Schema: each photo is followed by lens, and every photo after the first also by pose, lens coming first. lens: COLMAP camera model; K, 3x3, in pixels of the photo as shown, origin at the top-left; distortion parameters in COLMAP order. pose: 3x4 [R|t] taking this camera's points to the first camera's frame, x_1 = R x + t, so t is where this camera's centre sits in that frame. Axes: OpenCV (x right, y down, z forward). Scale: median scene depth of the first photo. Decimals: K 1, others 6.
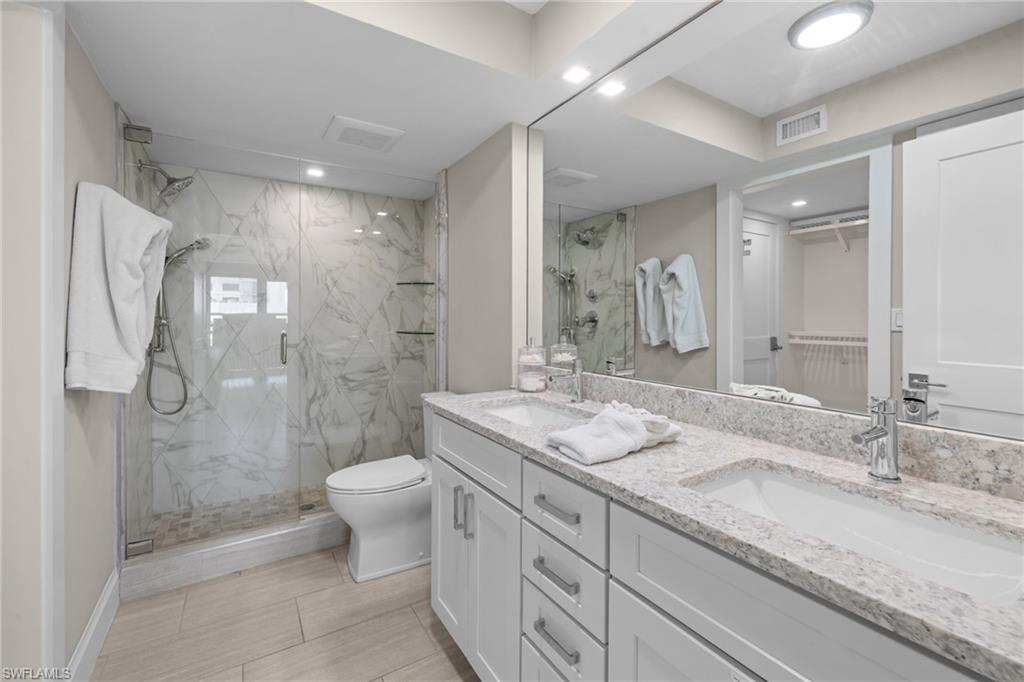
lens RADIAL K [[430.8, 0, 505.5], [0, 430.8, 321.9], [0, 0, 1]] dist [0.002847, 0.000319]
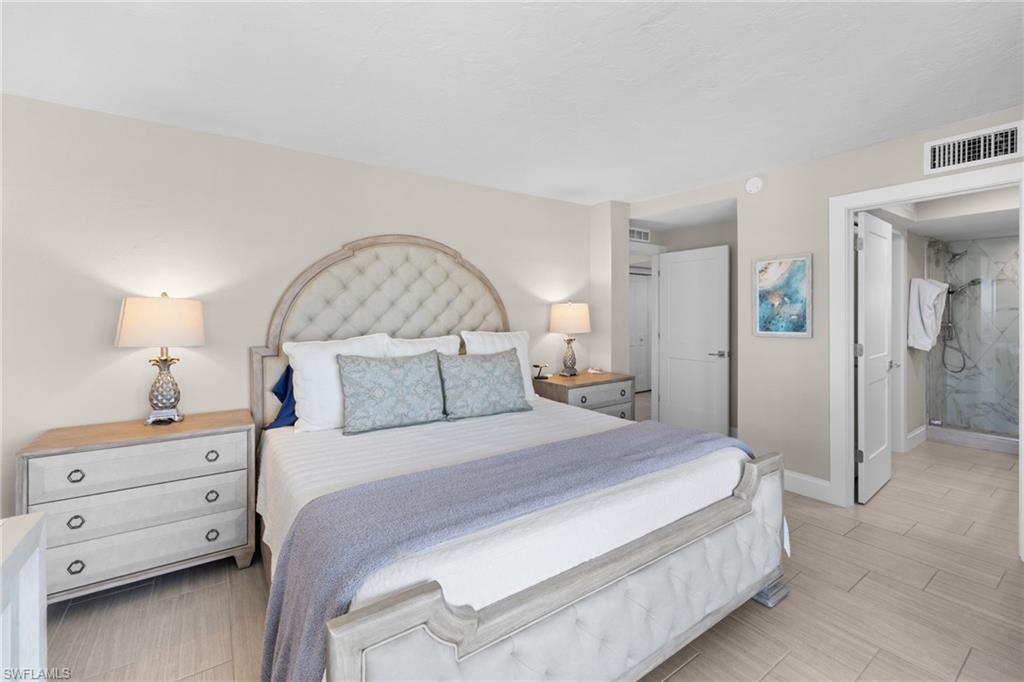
lens RADIAL K [[430.8, 0, 505.5], [0, 430.8, 321.9], [0, 0, 1]] dist [0.002847, 0.000319]
pose [[0.052022, 0.000443, -0.998646, 1.041700], [-0.002923, 0.999996, 0.000292, -0.007601], [0.998642, 0.002904, 0.052024, -1.104243]]
